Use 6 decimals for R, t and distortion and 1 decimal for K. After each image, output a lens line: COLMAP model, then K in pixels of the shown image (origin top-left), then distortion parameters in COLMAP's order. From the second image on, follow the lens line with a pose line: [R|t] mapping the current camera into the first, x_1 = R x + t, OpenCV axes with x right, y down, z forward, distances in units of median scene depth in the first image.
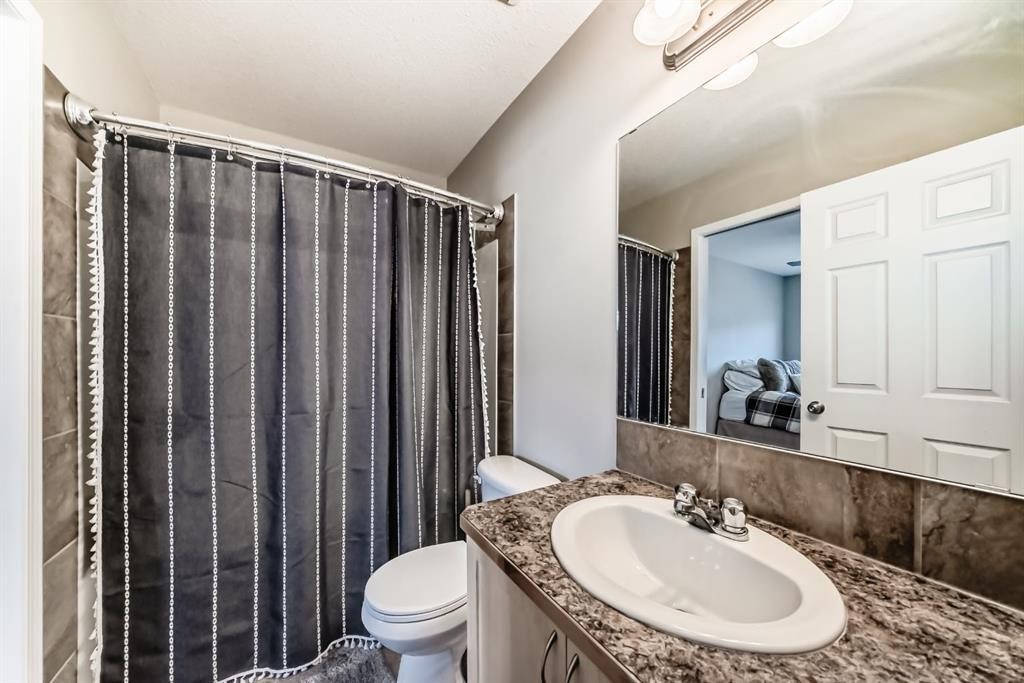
lens RADIAL K [[357.7, 0, 517.4], [0, 357.7, 349.8], [0, 0, 1]] dist [-0.008795, 0.003942]
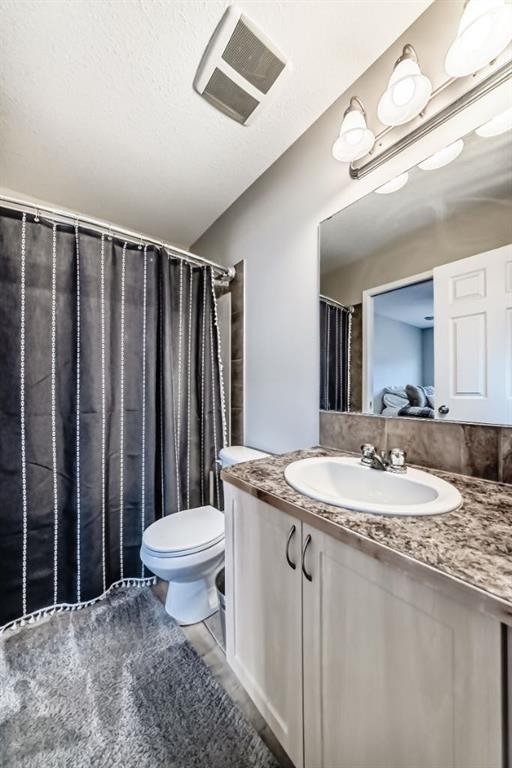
lens RADIAL K [[268.2, 0, 261.6], [0, 268.2, 381.4], [0, 0, 1]] dist [-0.008795, 0.003942]
pose [[0.994781, -0.002360, 0.102007, -0.068092], [0.002688, 0.999992, -0.003079, 0.065918], [-0.101998, 0.003338, 0.994779, -0.074121]]
